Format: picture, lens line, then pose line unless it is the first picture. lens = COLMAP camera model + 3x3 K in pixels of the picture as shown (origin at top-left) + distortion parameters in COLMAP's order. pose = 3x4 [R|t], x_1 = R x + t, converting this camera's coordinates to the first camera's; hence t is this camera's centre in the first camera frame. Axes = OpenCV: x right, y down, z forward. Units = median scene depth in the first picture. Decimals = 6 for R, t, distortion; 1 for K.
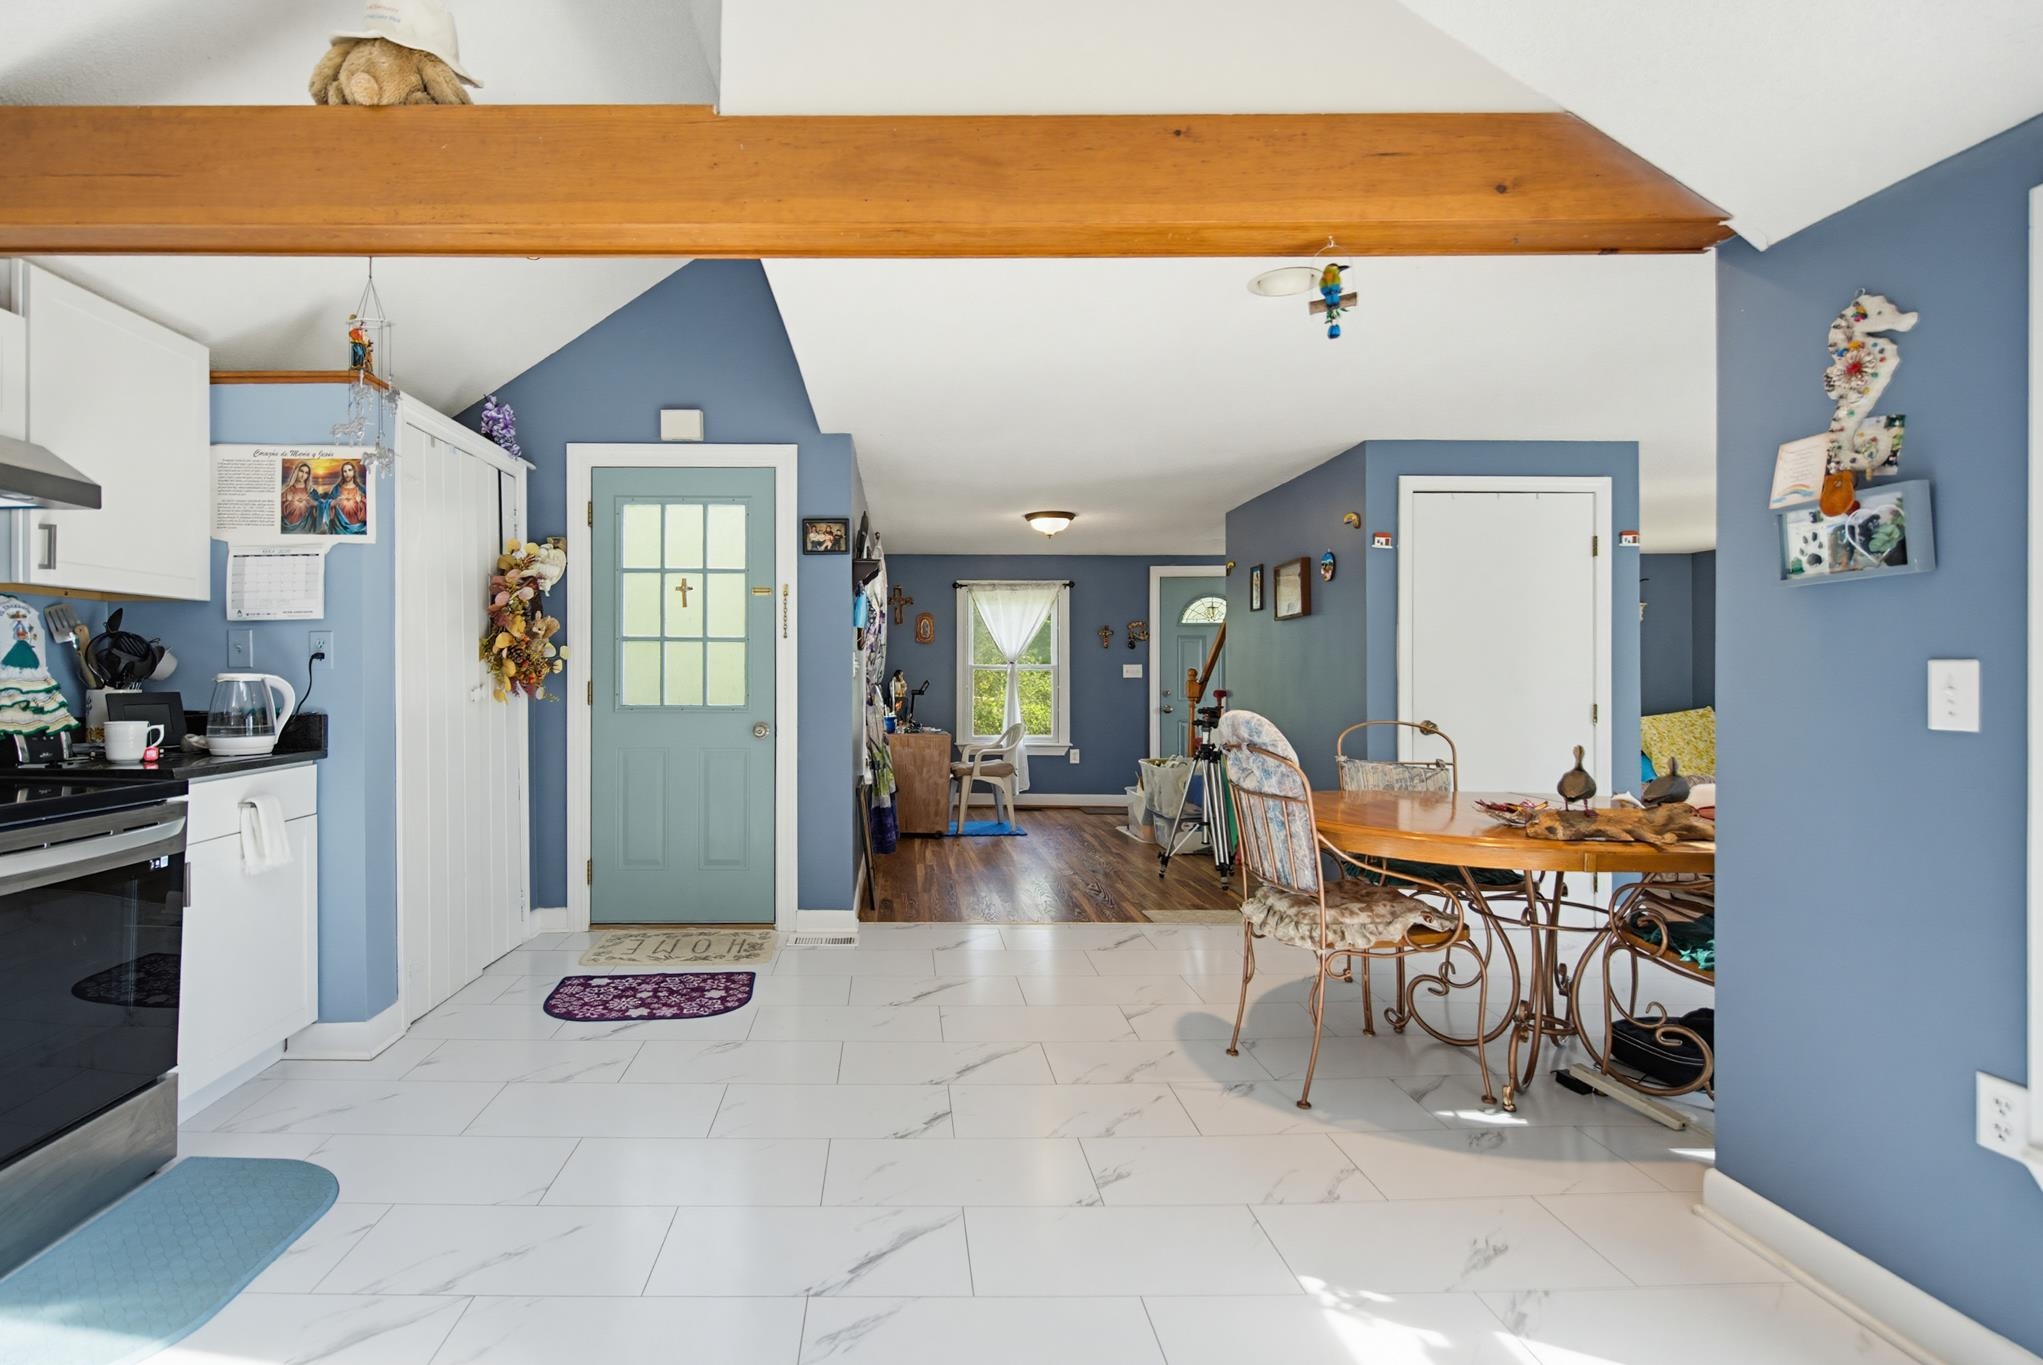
lens RADIAL K [[940.2, 0, 1021.5], [0, 940.2, 682.5], [0, 0, 1]] dist [-0.000051, -0.000002]
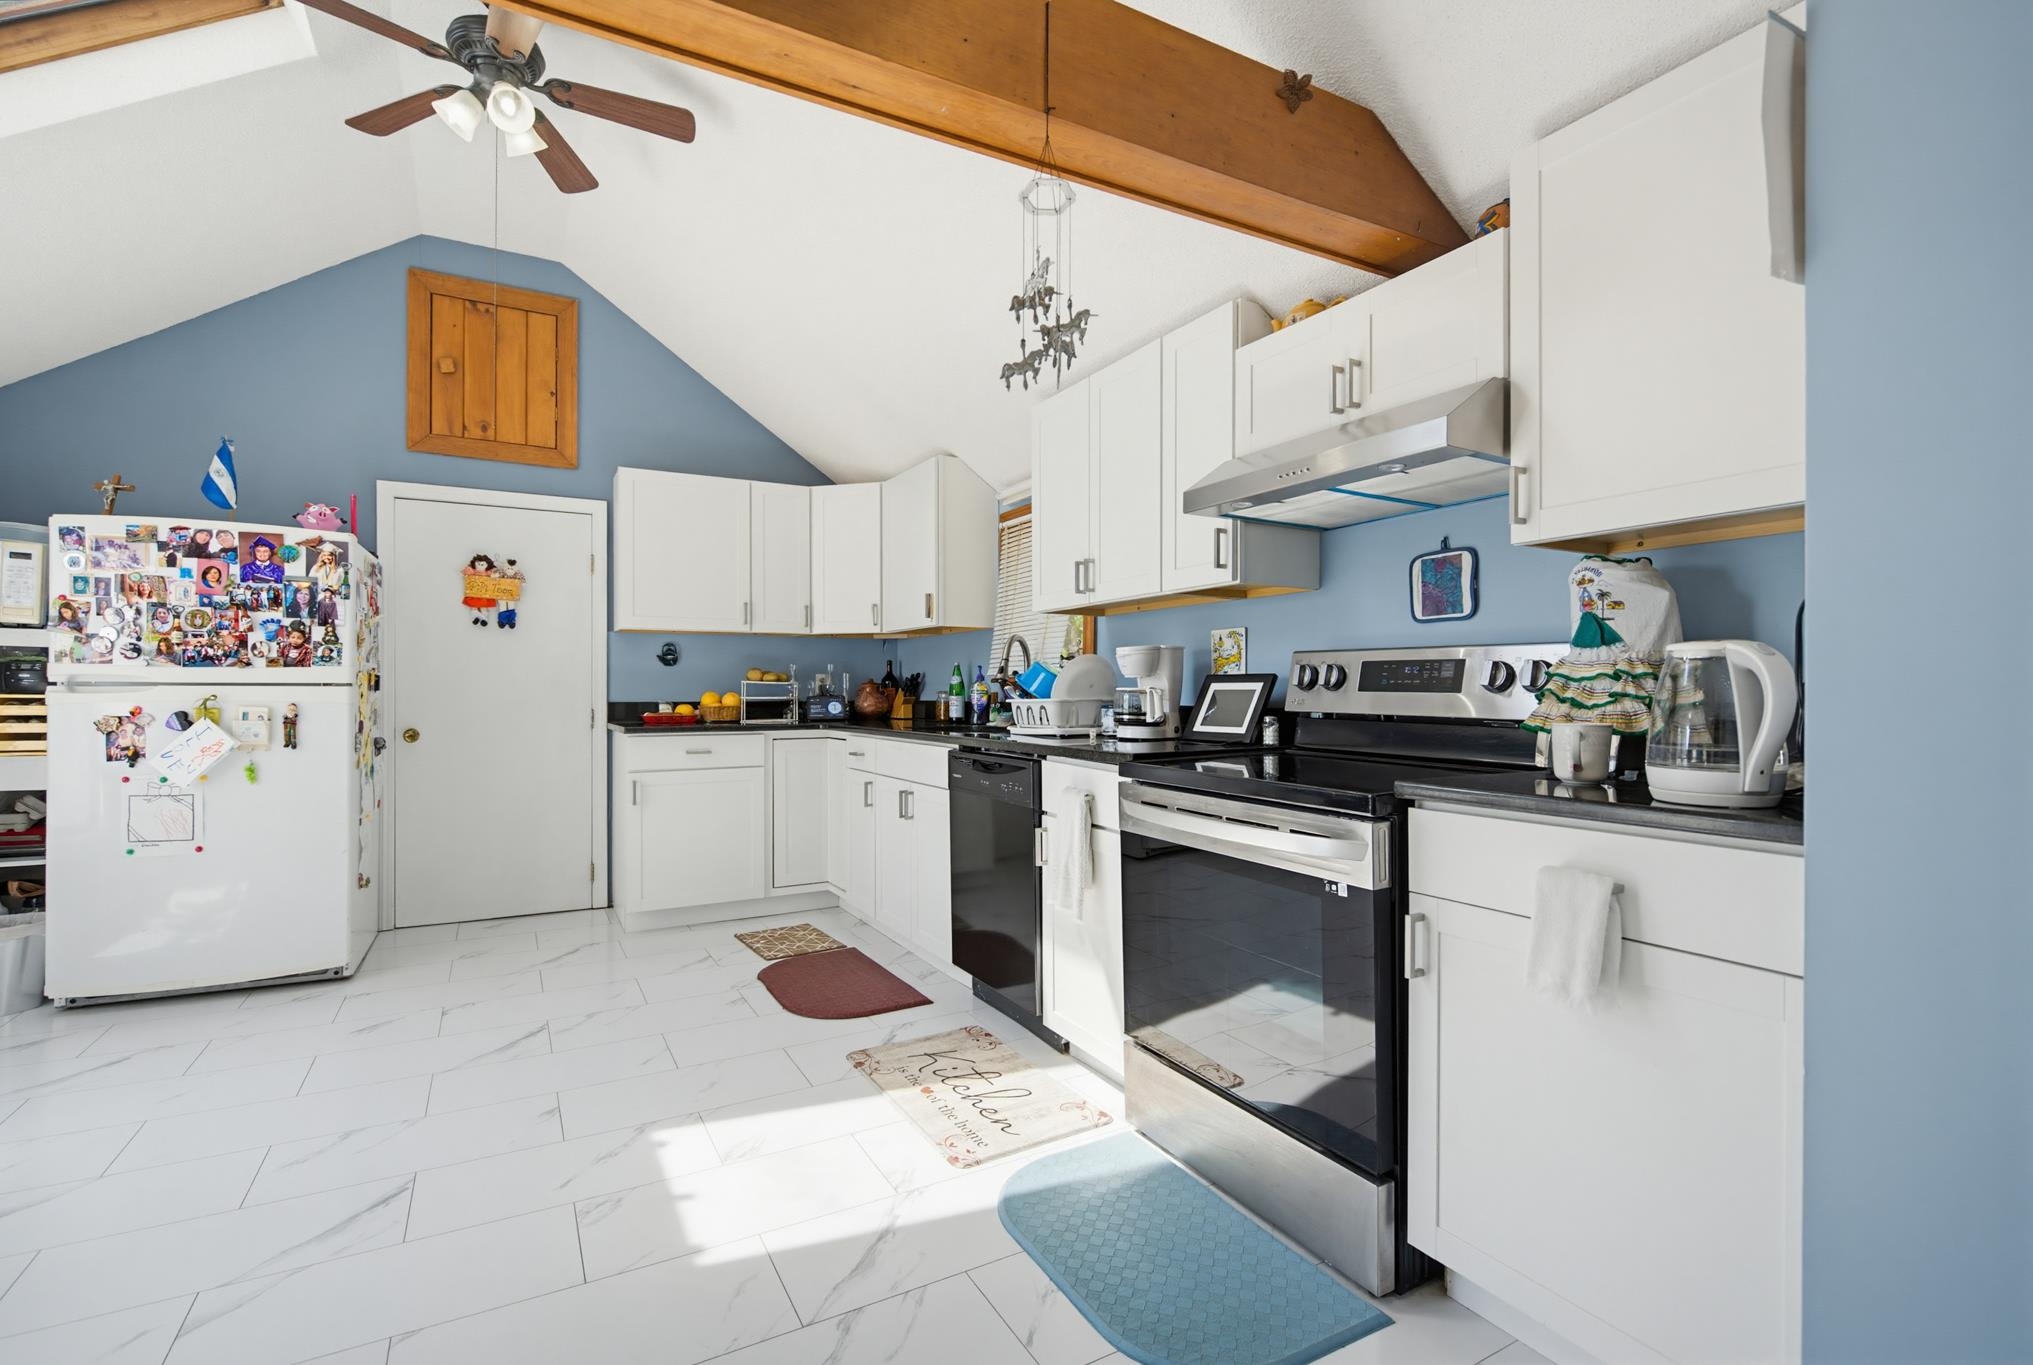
lens RADIAL K [[935.6, 0, 1016.5], [0, 935.6, 682.5], [0, 0, 1]] dist [-0.000051, -0.000002]
pose [[-0.930010, -0.002161, -0.367528, -0.345853], [-0.001118, 0.999995, -0.003051, 0.015362], [0.367532, -0.002426, -0.930008, 1.538852]]
